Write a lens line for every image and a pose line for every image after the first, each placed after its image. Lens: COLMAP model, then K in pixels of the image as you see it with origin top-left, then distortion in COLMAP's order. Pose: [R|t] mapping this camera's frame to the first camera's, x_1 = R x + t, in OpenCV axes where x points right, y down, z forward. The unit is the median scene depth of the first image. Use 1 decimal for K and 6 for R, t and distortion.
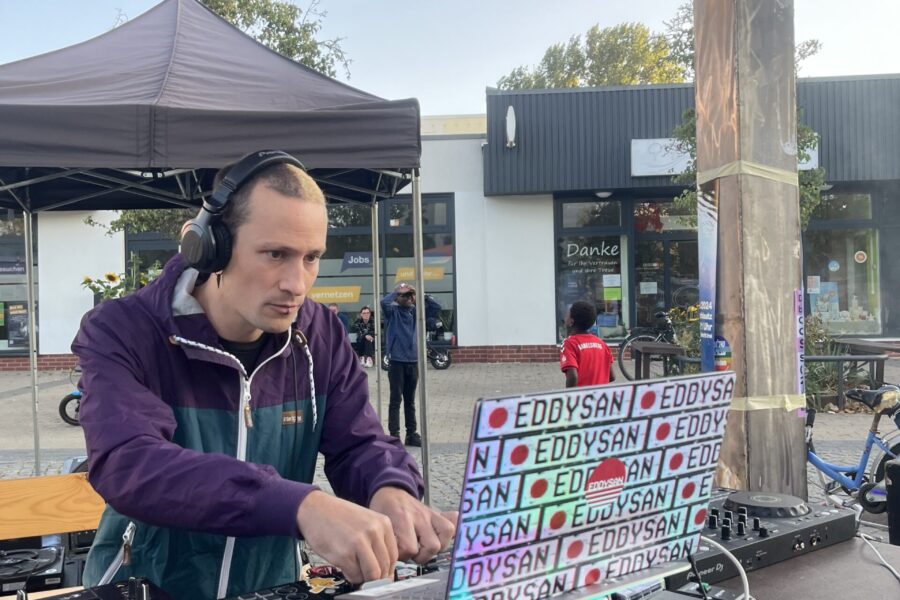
lens RADIAL K [[876.7, 0, 450.5], [0, 876.7, 295.2], [0, 0, 1]] dist [0.103045, -0.297701]
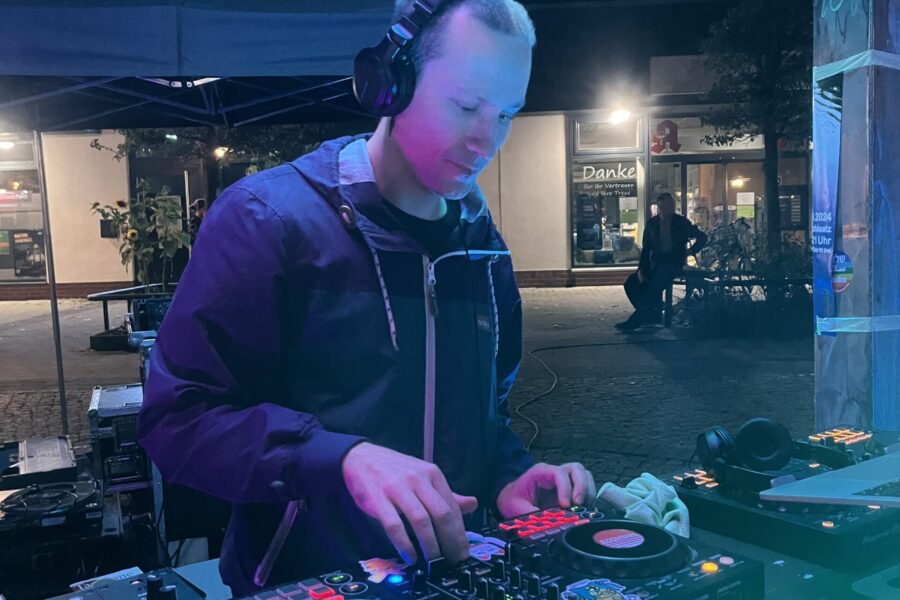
lens RADIAL K [[876.7, 0, 451.9], [0, 876.7, 299.9], [0, 0, 1]] dist [0.110868, -0.295236]
pose [[0.999969, -0.007485, -0.002395, -0.055055], [0.007667, 0.996062, 0.088329, 0.008836], [0.001724, -0.088345, 0.996088, 0.060515]]
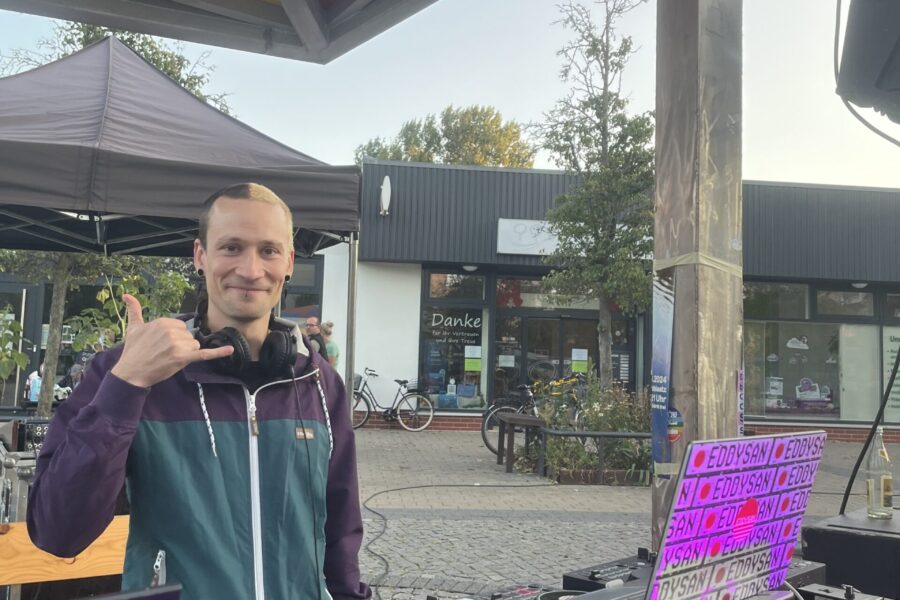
lens RADIAL K [[876.7, 0, 451.9], [0, 876.7, 299.9], [0, 0, 1]] dist [0.110868, -0.295236]
pose [[0.982814, 0.066871, 0.172060, -0.105180], [-0.054559, 0.995666, -0.075321, 0.006745], [-0.176351, 0.064639, 0.982203, -0.031001]]
